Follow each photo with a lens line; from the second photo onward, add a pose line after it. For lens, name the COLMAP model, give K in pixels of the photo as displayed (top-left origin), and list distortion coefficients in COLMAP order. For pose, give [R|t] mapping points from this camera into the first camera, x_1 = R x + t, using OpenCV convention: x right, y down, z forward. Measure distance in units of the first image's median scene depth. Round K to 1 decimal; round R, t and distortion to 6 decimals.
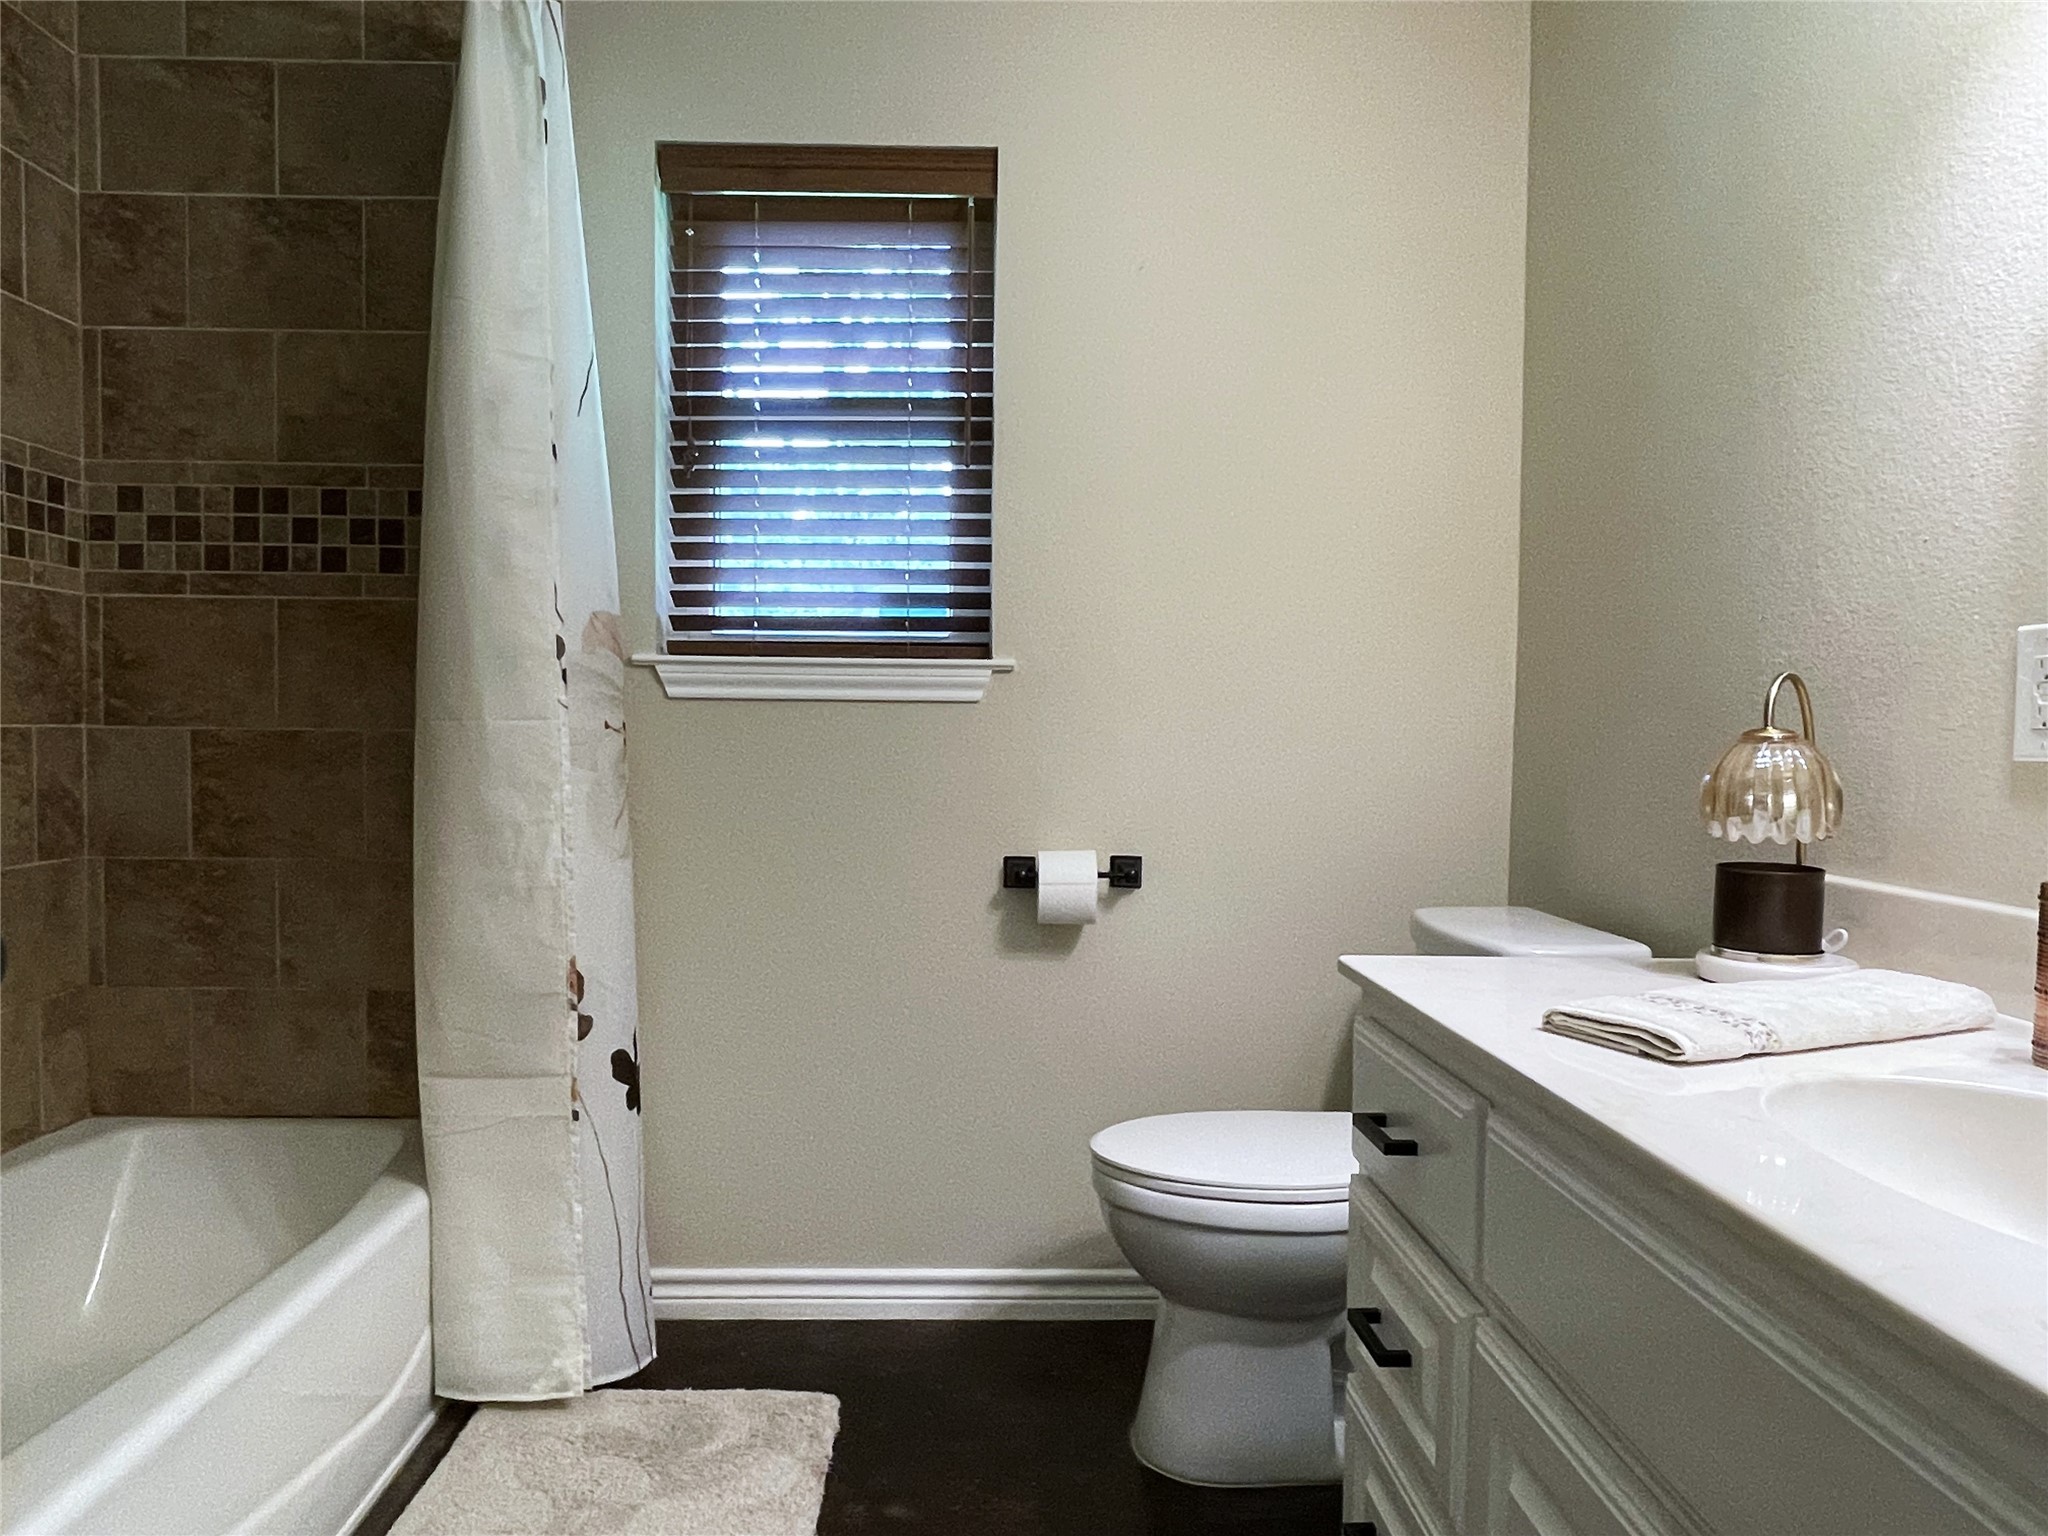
lens RADIAL K [[1382.4, 0, 1020.6], [0, 1382.4, 767.7], [0, 0, 1]] dist [-0.032472, 0.000859]
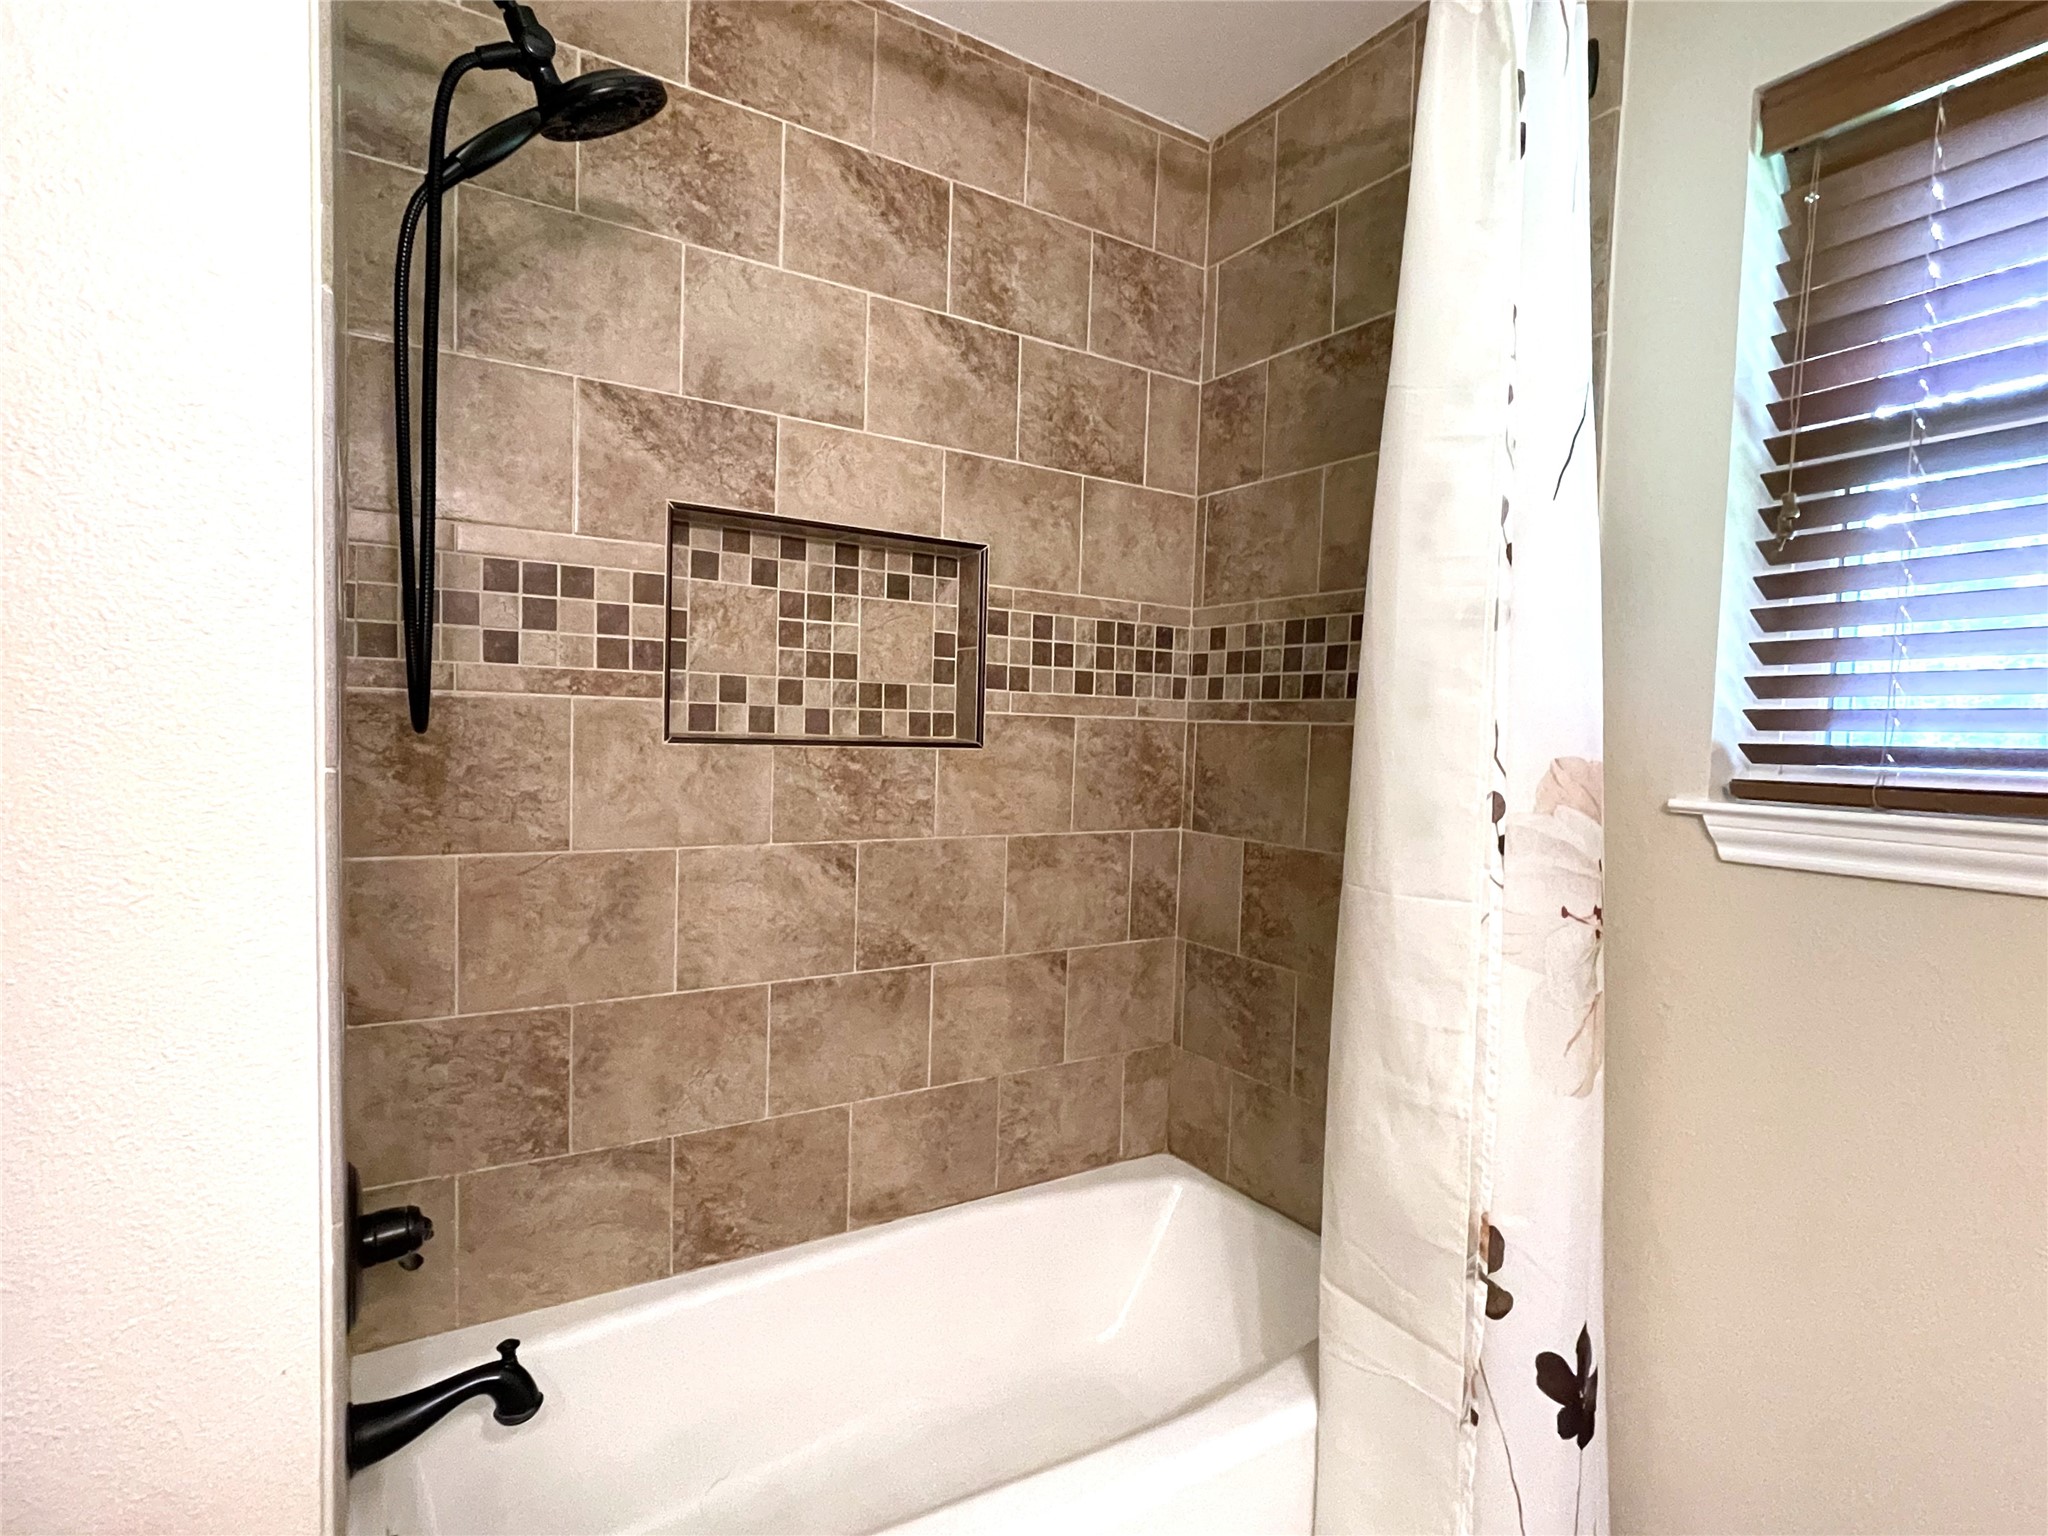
lens RADIAL K [[1018.5, 0, 1025.3], [0, 1018.5, 775.0], [0, 0, 1]] dist [-0.003599, 0.001779]
pose [[0.491935, 0.045032, -0.869466, 0.028034], [-0.045767, 0.998618, 0.025827, -0.095930], [0.869428, 0.027088, 0.493317, 0.430591]]
